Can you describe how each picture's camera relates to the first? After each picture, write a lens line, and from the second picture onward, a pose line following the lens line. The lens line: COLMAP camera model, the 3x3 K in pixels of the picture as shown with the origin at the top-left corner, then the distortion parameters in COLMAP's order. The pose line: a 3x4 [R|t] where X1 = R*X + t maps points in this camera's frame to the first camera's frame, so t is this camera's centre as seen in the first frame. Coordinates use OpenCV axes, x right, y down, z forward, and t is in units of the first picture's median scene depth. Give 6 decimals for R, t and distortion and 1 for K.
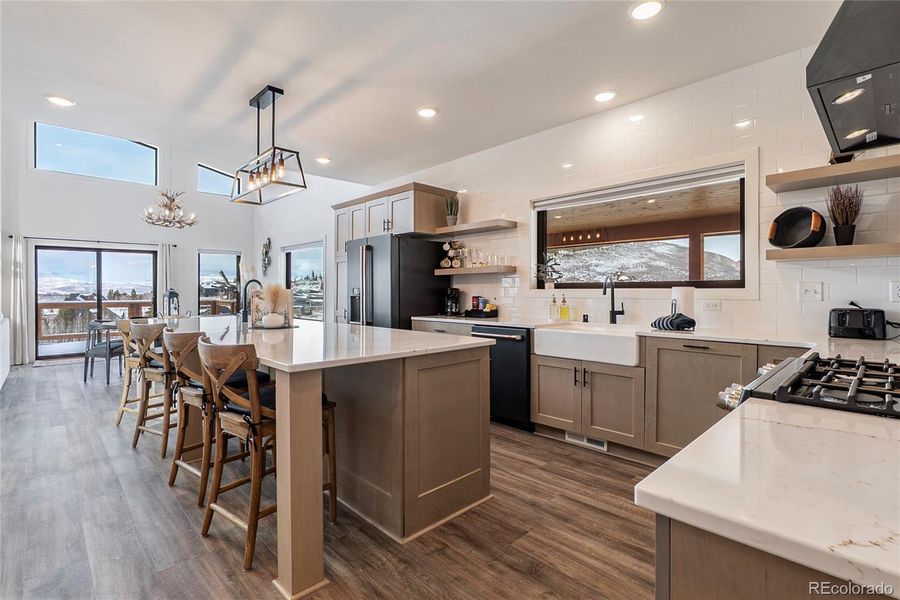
lens RADIAL K [[417.3, 0, 444.4], [0, 417.3, 293.2], [0, 0, 1]] dist [-0.000496, -0.001155]
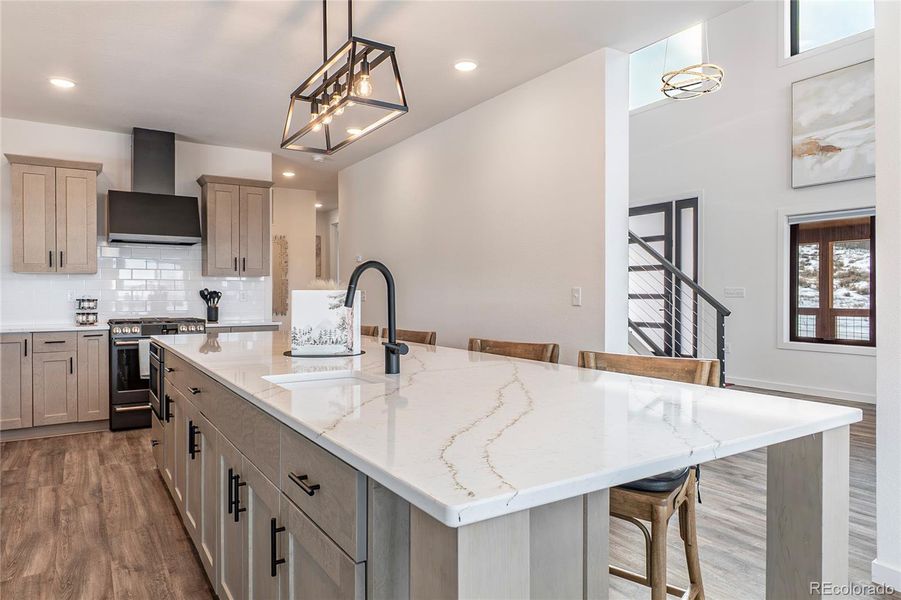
lens RADIAL K [[586.1, 0, 450.5], [0, 586.1, 300.0], [0, 0, 1]] dist [0.000752, 0.000280]
pose [[-0.982348, -0.000340, 0.187061, -0.711968], [0.003045, 0.999837, 0.017813, -0.011440], [-0.187037, 0.018068, -0.982187, 1.720030]]
